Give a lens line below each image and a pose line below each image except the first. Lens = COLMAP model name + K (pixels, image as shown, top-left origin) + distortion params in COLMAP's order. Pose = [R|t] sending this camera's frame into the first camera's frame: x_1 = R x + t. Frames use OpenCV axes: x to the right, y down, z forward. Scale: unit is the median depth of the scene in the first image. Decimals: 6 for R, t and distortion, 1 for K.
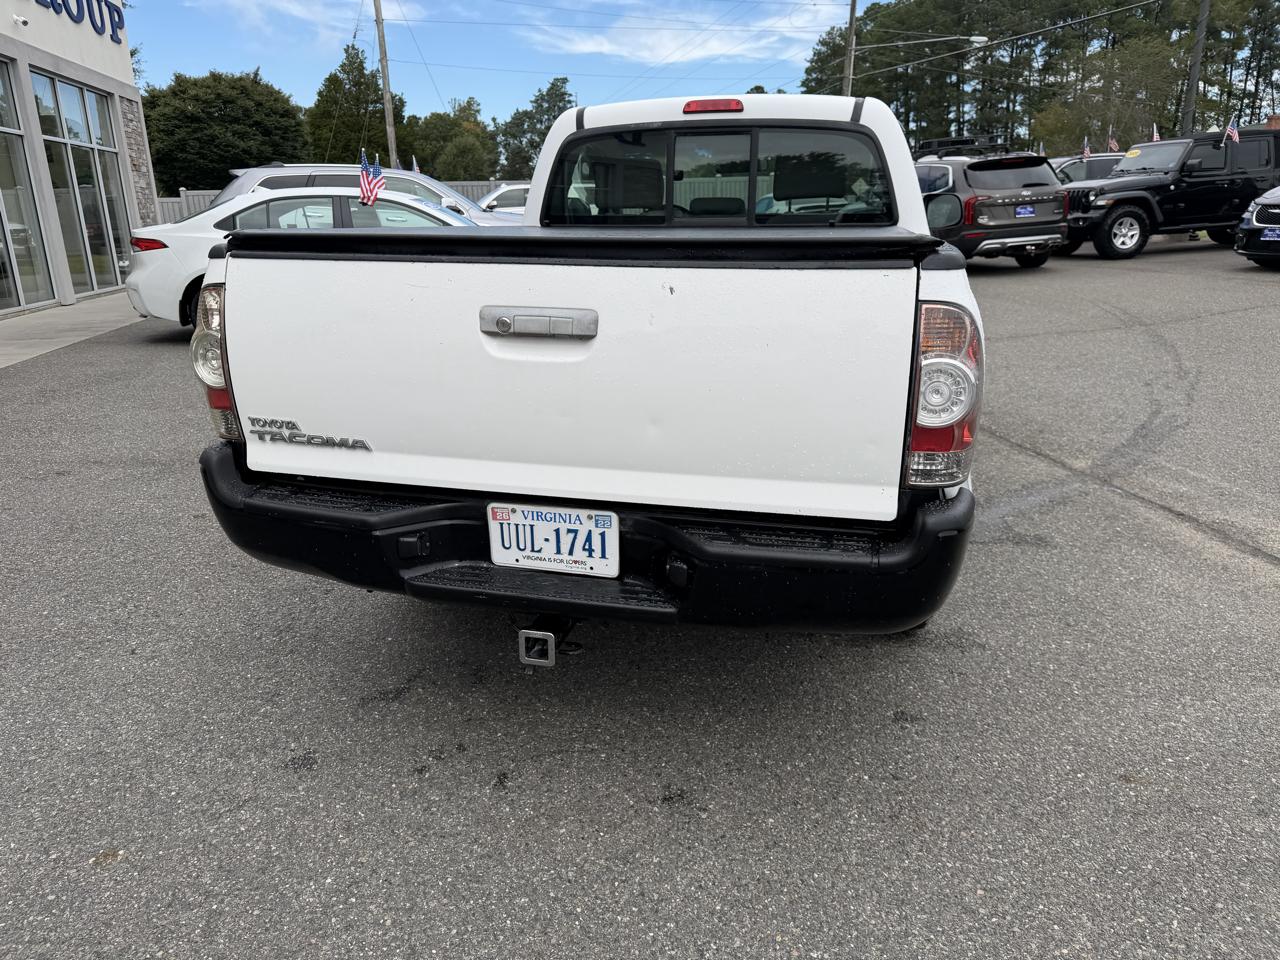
lens RADIAL K [[909.8, 0, 631.7], [0, 909.8, 478.7], [0, 0, 1]] dist [0.023937, -0.027635]
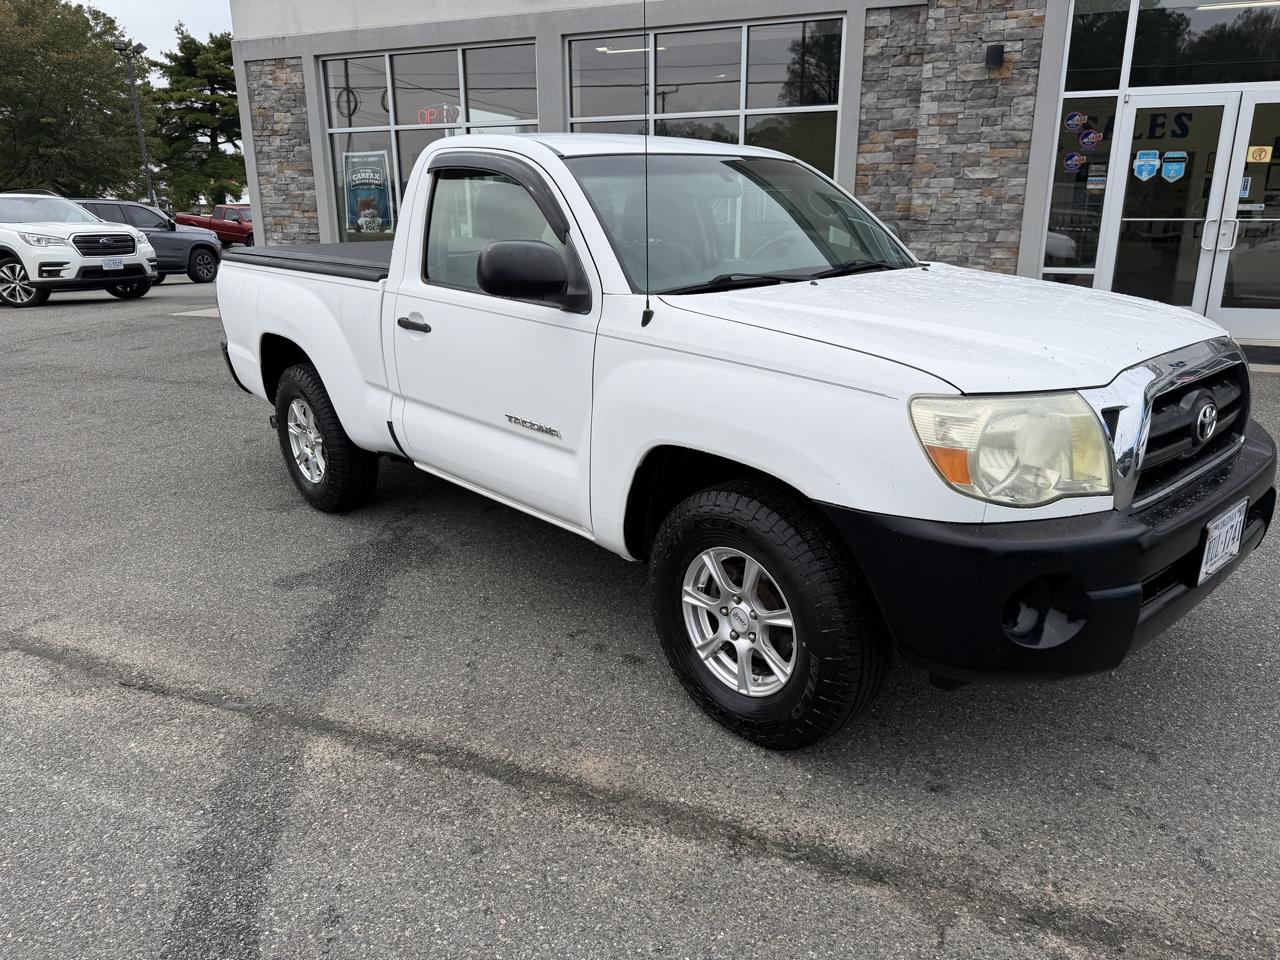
lens RADIAL K [[909.0, 0, 649.8], [0, 909.0, 479.7], [0, 0, 1]] dist [0.021870, -0.023008]
pose [[-0.545056, 0.258783, -0.797462, 0.876113], [-0.221935, 0.872706, 0.434890, -0.489460], [0.808492, 0.414024, -0.418240, 1.492137]]
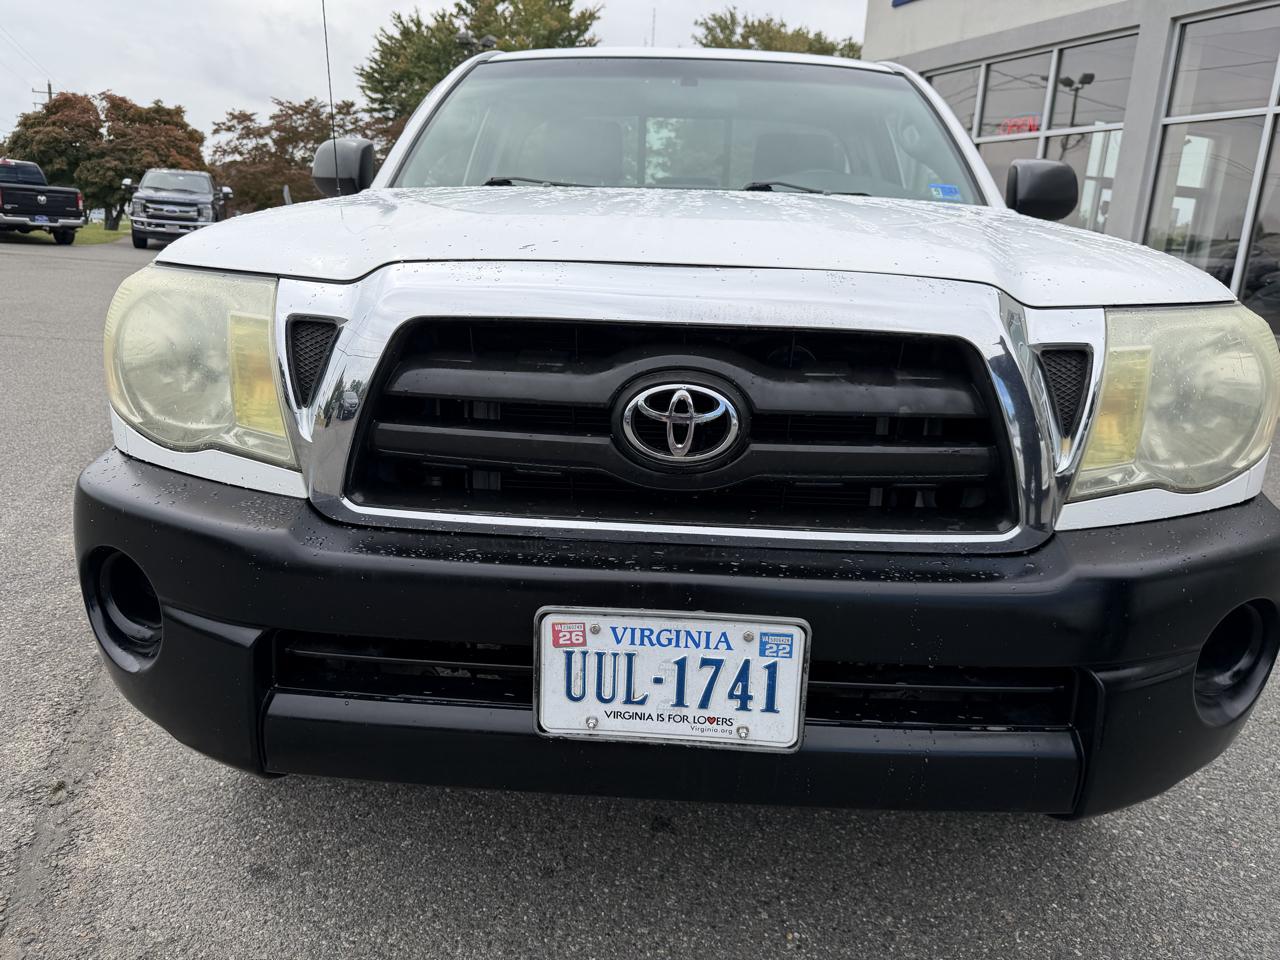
lens RADIAL K [[914.3, 0, 643.6], [0, 914.3, 480.1], [0, 0, 1]] dist [-0.001302, -0.004297]
pose [[-0.977387, 0.024587, -0.210025, 0.302197], [-0.088846, 0.853548, 0.513383, -0.472069], [0.191889, 0.520434, -0.832062, 1.743394]]
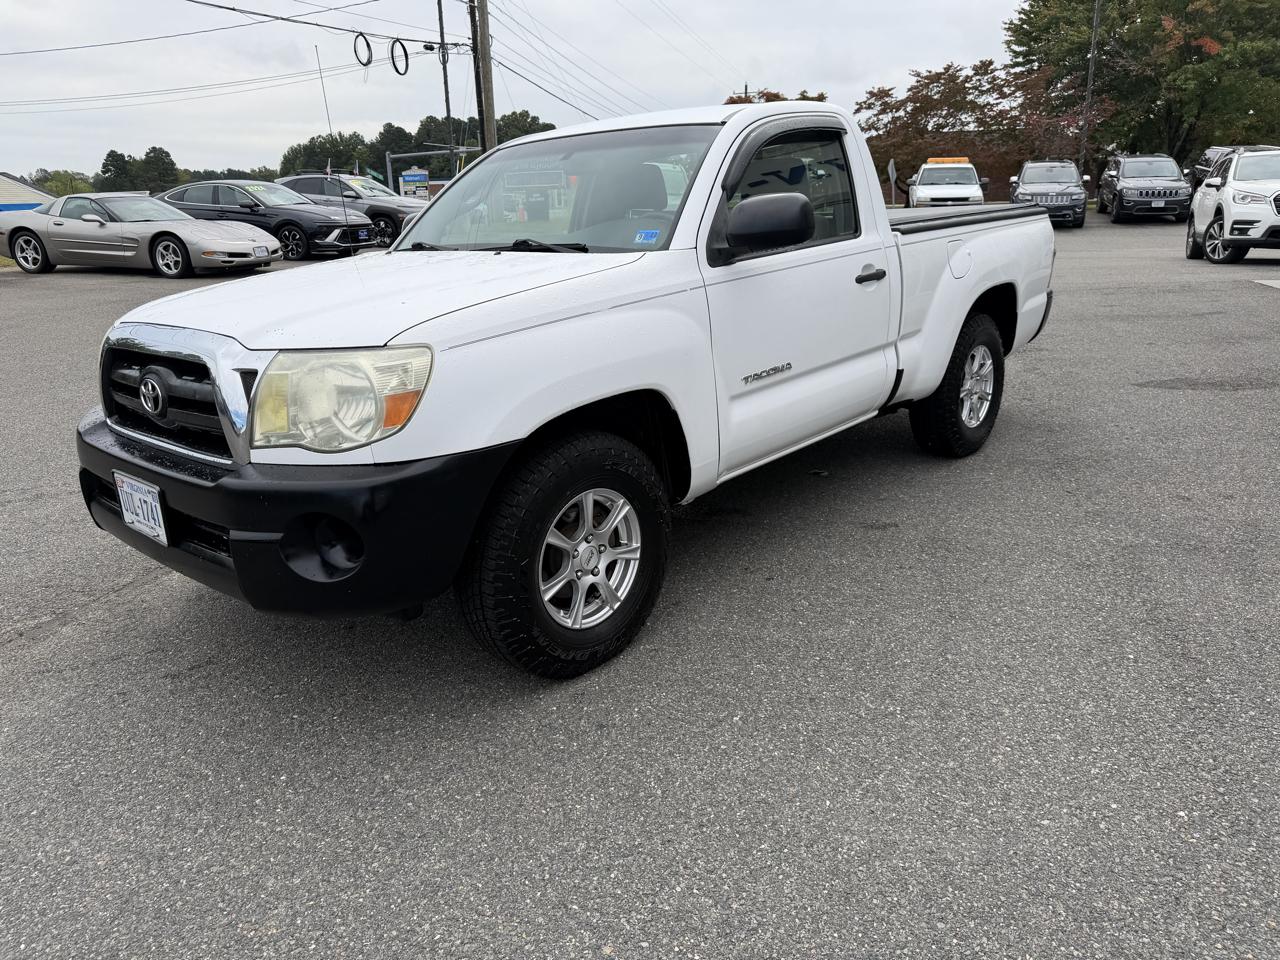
lens RADIAL K [[912.1, 0, 635.4], [0, 912.1, 470.8], [0, 0, 1]] dist [0.027205, -0.029978]
pose [[-0.887108, -0.086133, 0.453453, -0.325882], [0.177523, 0.843191, 0.507459, -0.562806], [-0.426056, 0.530670, -0.732711, 1.853895]]
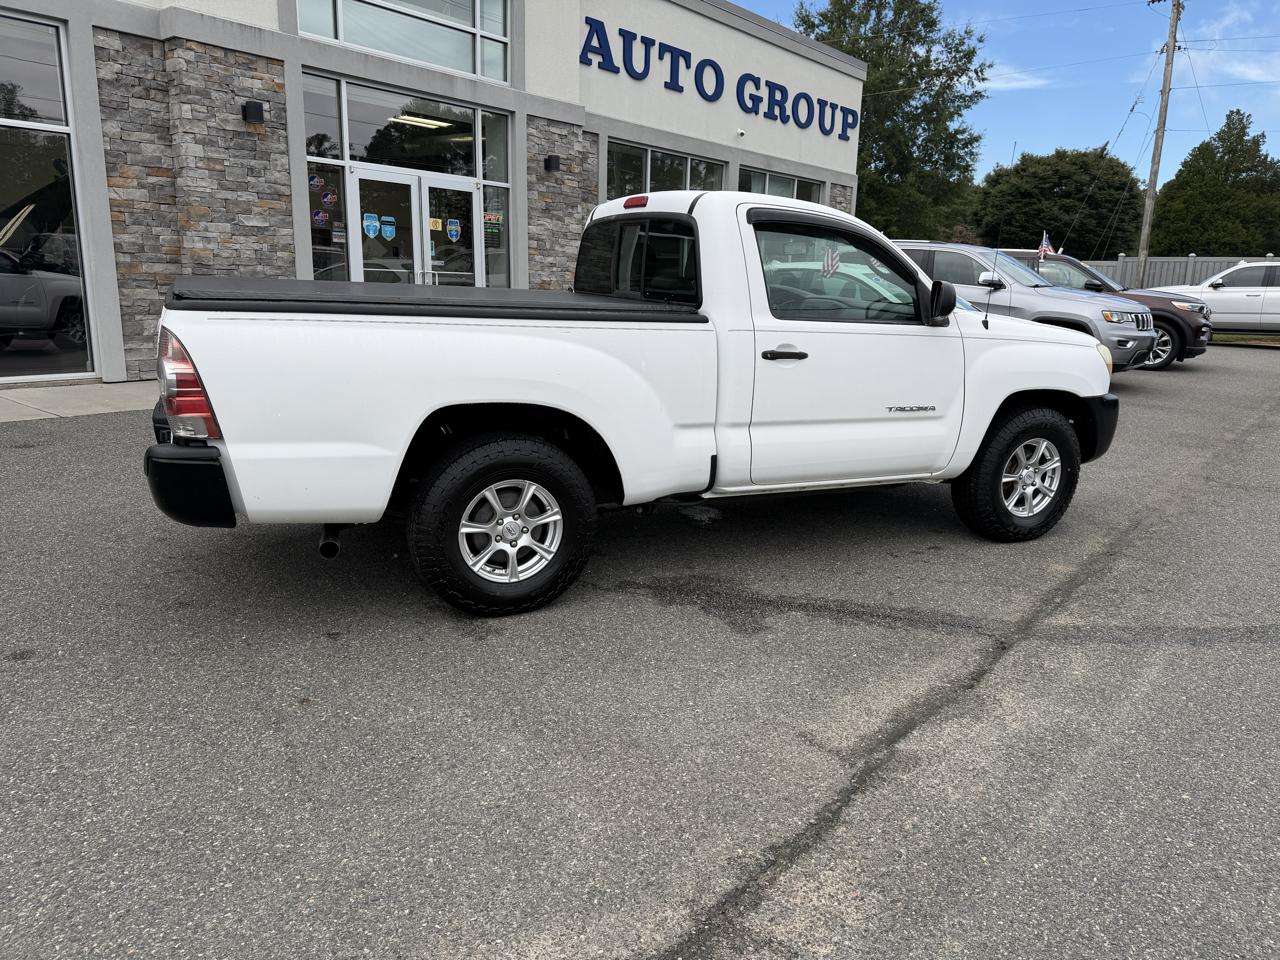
lens RADIAL K [[903.6, 0, 646.5], [0, 903.6, 479.8], [0, 0, 1]] dist [0.049223, -0.063217]
pose [[0.649627, 0.202419, -0.732811, 0.920327], [-0.252766, 0.966575, 0.042917, -0.087859], [0.717004, 0.157350, 0.679078, 0.208802]]
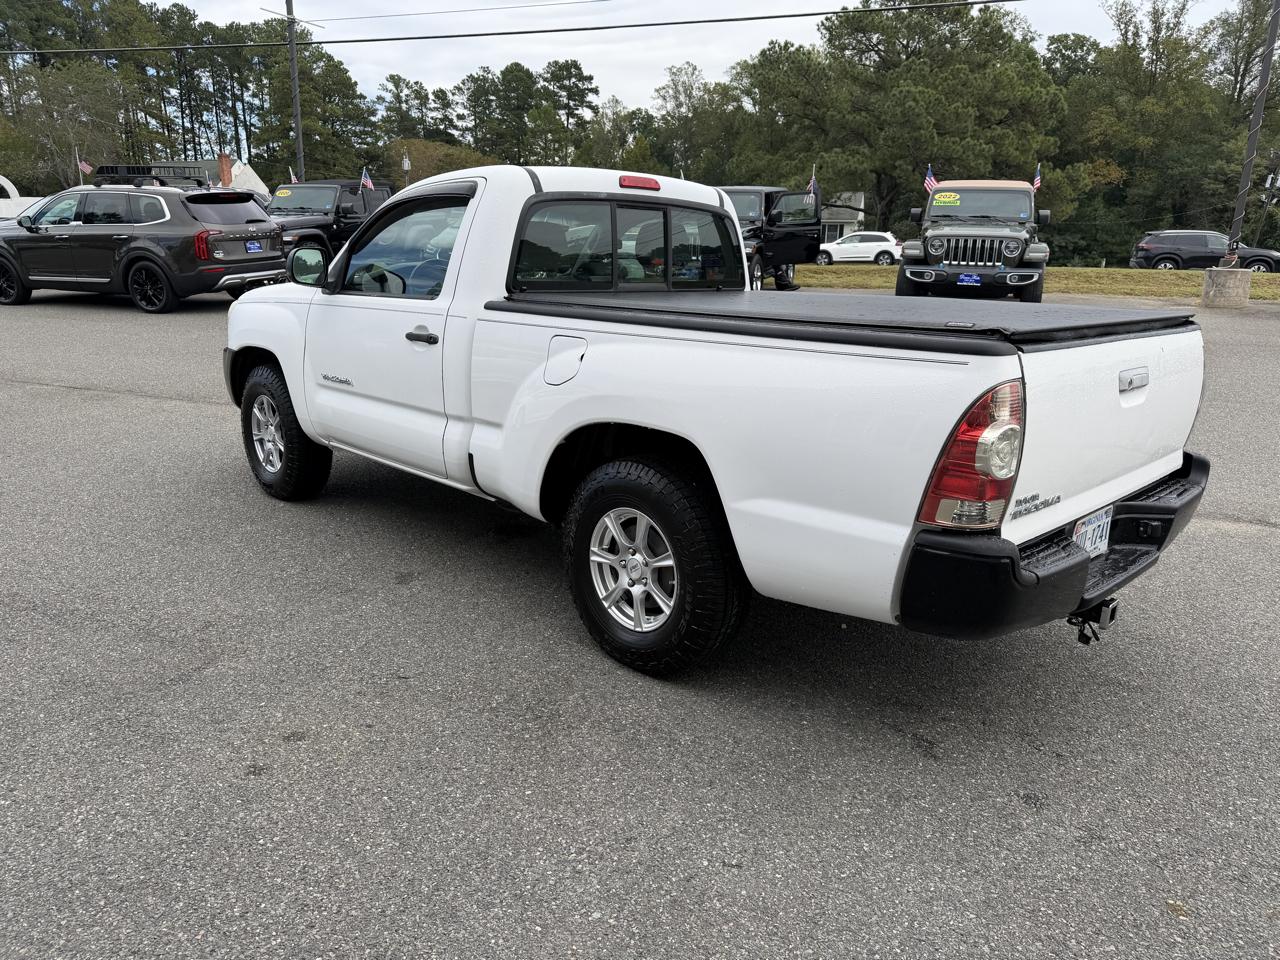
lens RADIAL K [[909.3, 0, 642.5], [0, 909.3, 472.1], [0, 0, 1]] dist [0.026684, -0.029492]
pose [[0.516017, -0.189603, 0.835331, -0.764788], [0.214673, 0.972698, 0.088171, -0.143687], [-0.829242, 0.133826, 0.542631, 0.389324]]
